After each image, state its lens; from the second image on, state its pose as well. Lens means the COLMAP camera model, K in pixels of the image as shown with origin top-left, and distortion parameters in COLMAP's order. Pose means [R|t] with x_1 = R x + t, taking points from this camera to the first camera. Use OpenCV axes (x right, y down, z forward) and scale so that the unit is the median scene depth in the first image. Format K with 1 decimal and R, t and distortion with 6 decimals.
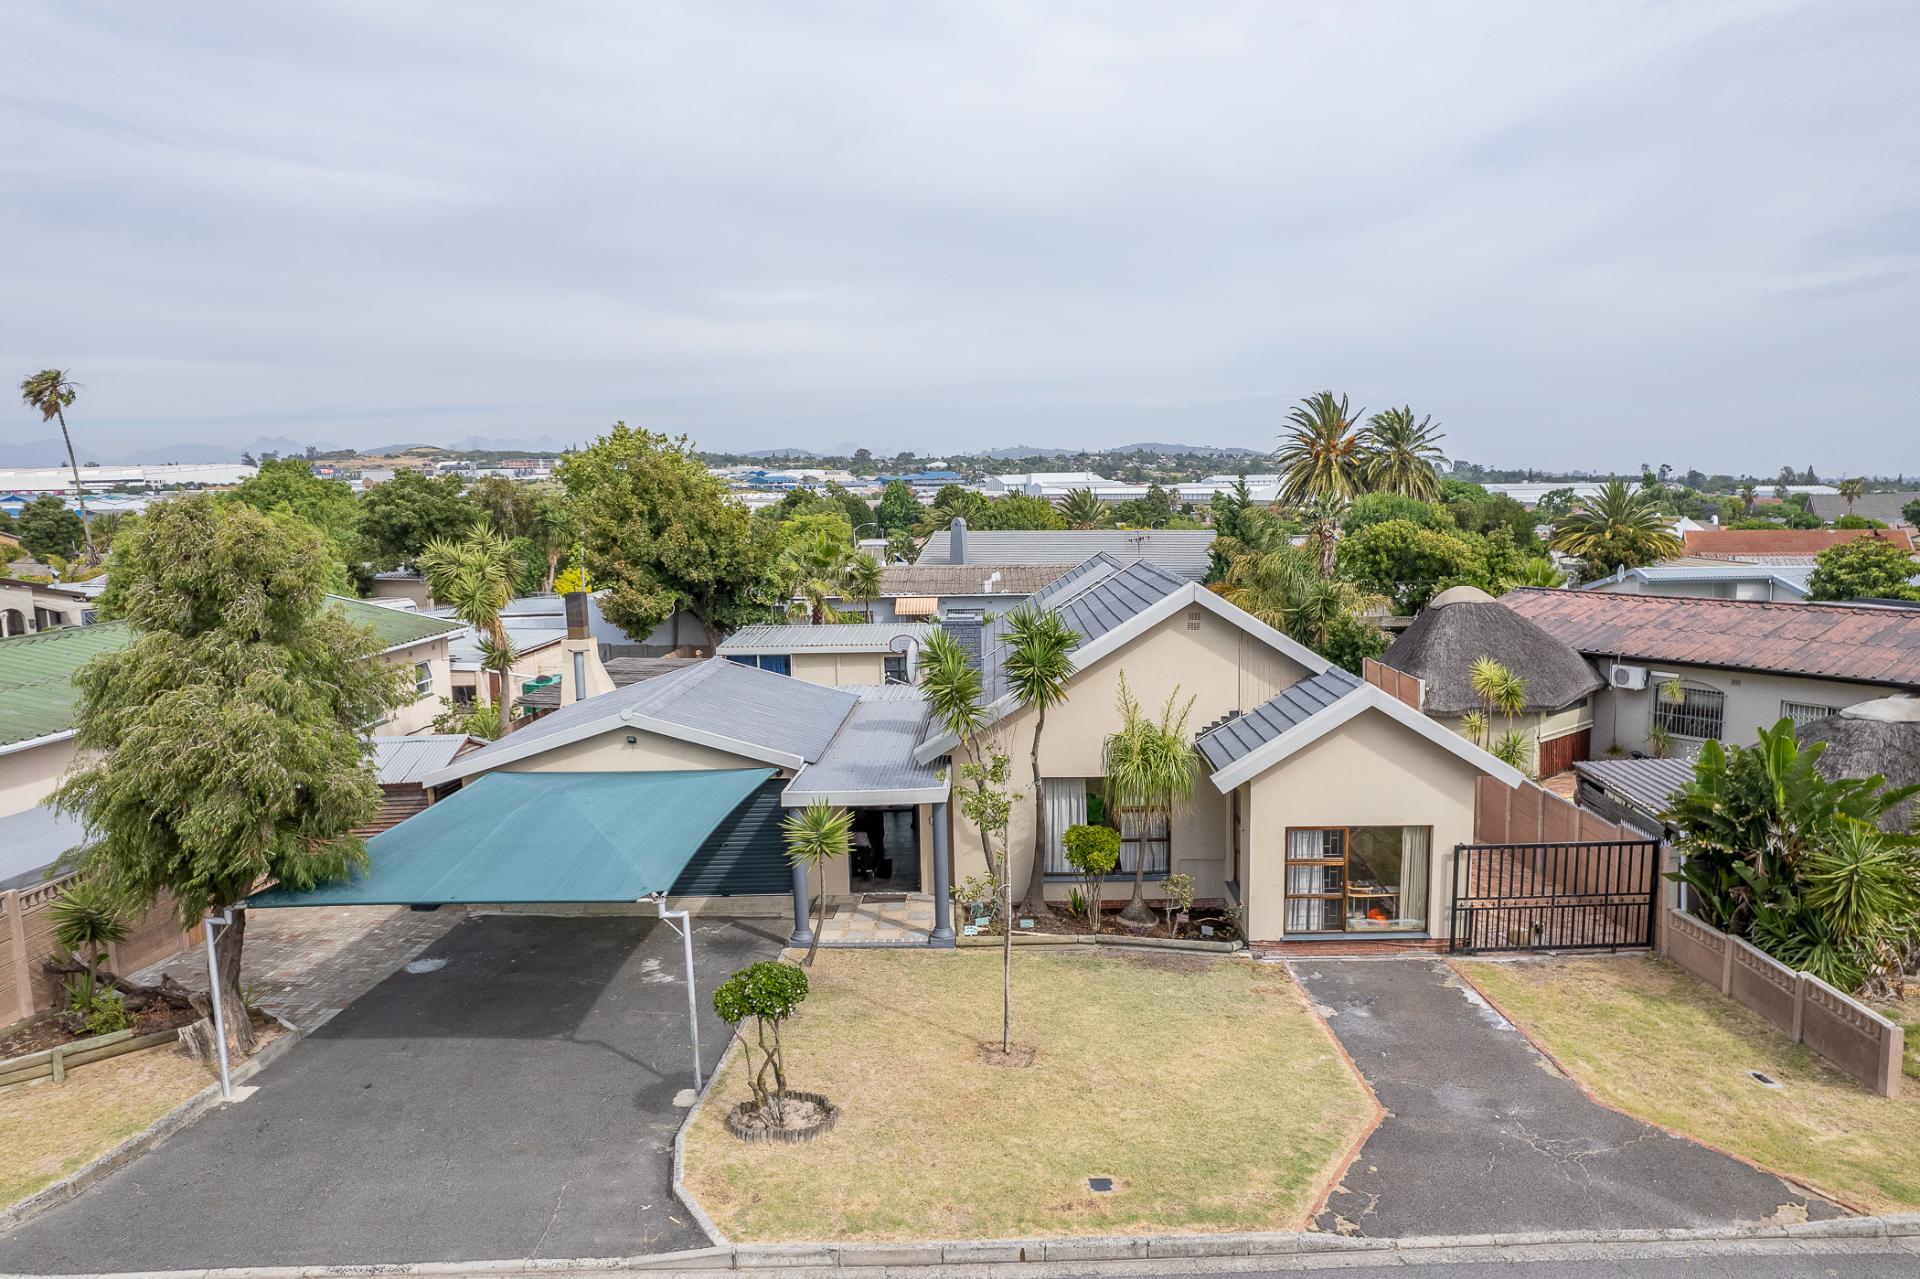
lens RADIAL K [[1196.8, 0, 1003.5], [0, 1196.8, 642.7], [0, 0, 1]] dist [-0.051144, 0.003530]
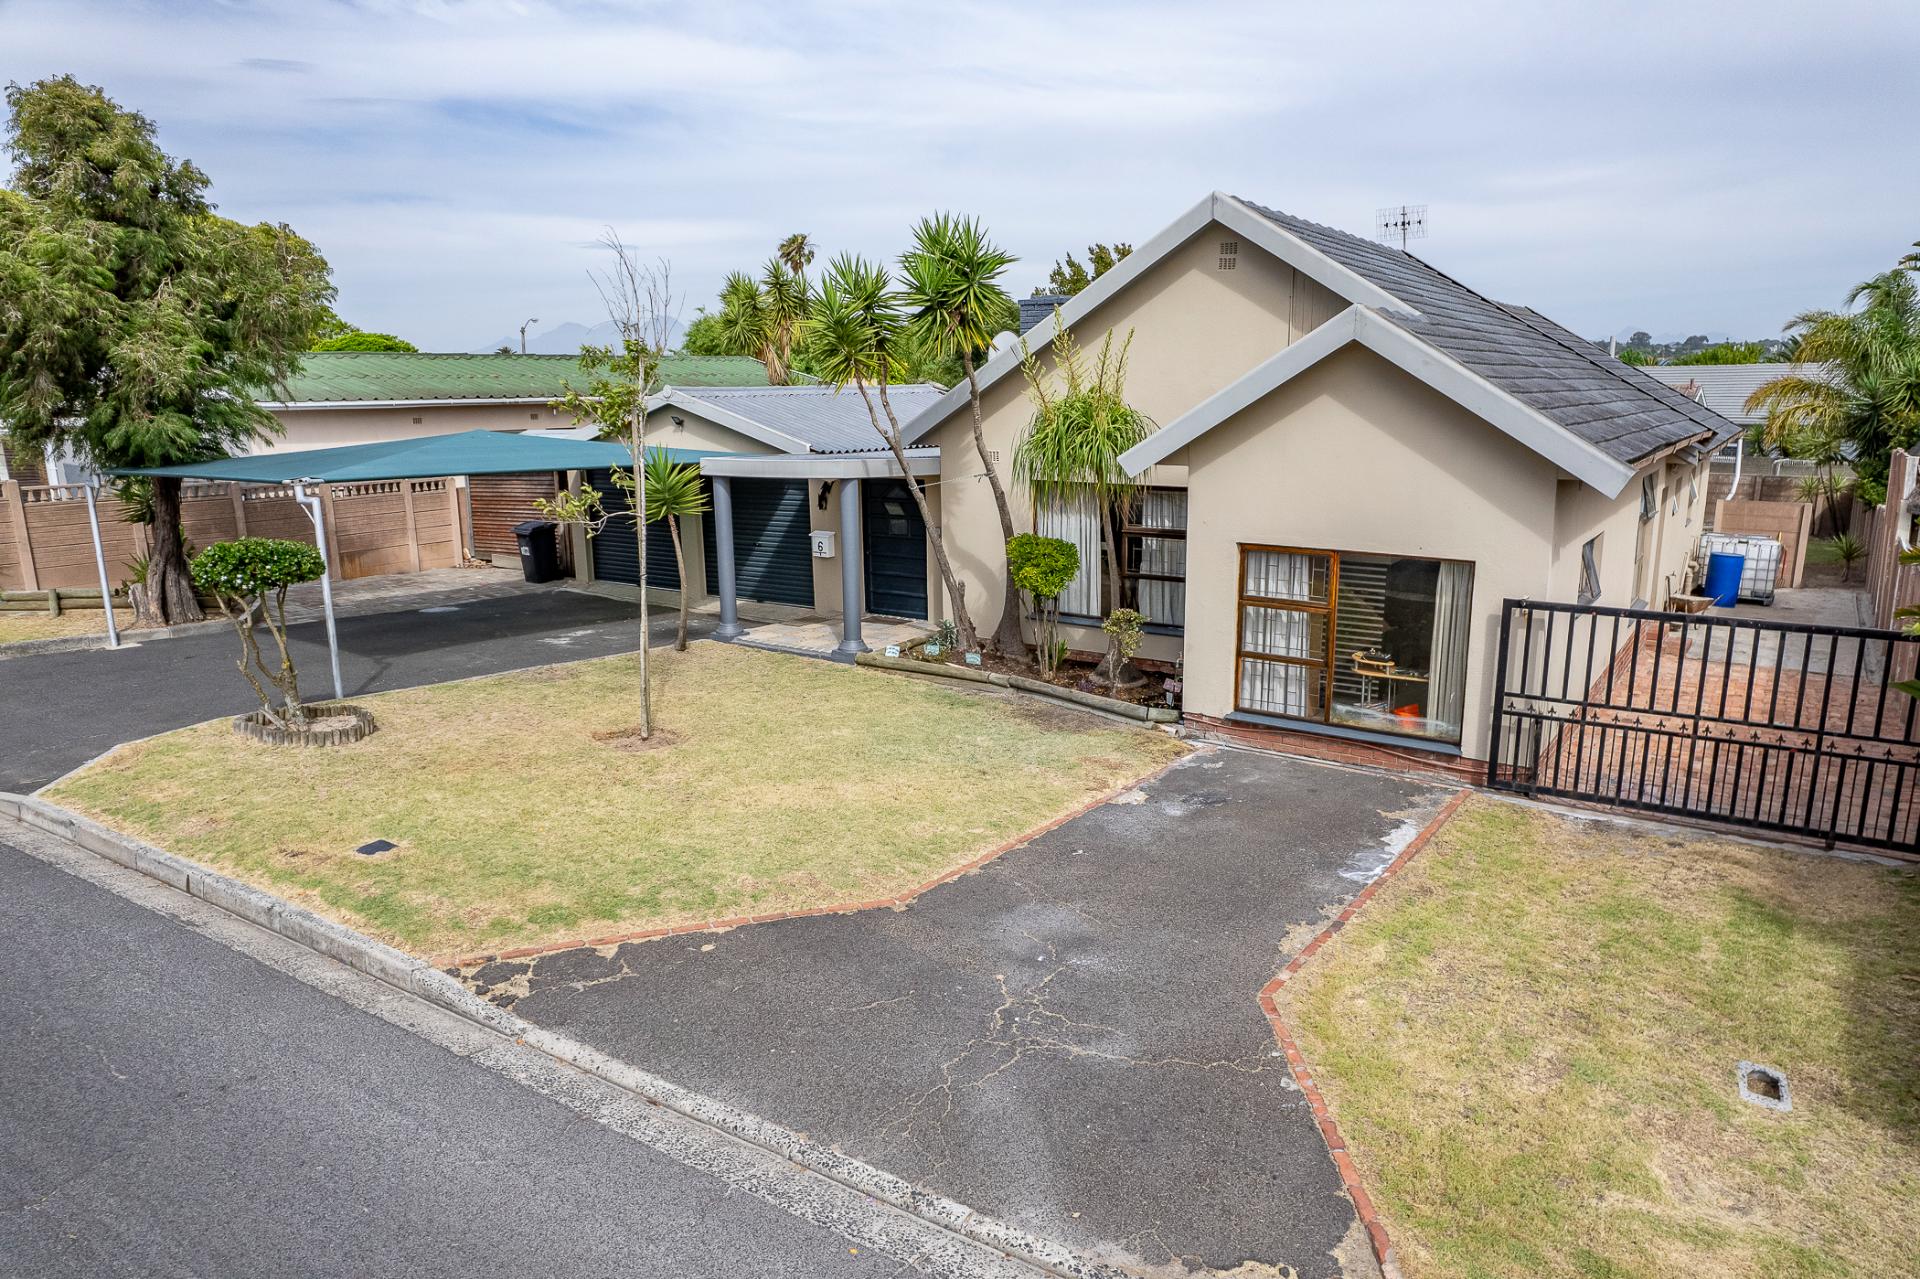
lens RADIAL K [[1196.8, 0, 1003.5], [0, 1196.8, 642.7], [0, 0, 1]] dist [-0.051144, 0.003530]
pose [[0.835524, 0.124762, -0.535102, 0.484251], [-0.069707, 0.990079, 0.122000, 0.138613], [0.545014, -0.064633, 0.835932, 0.388331]]
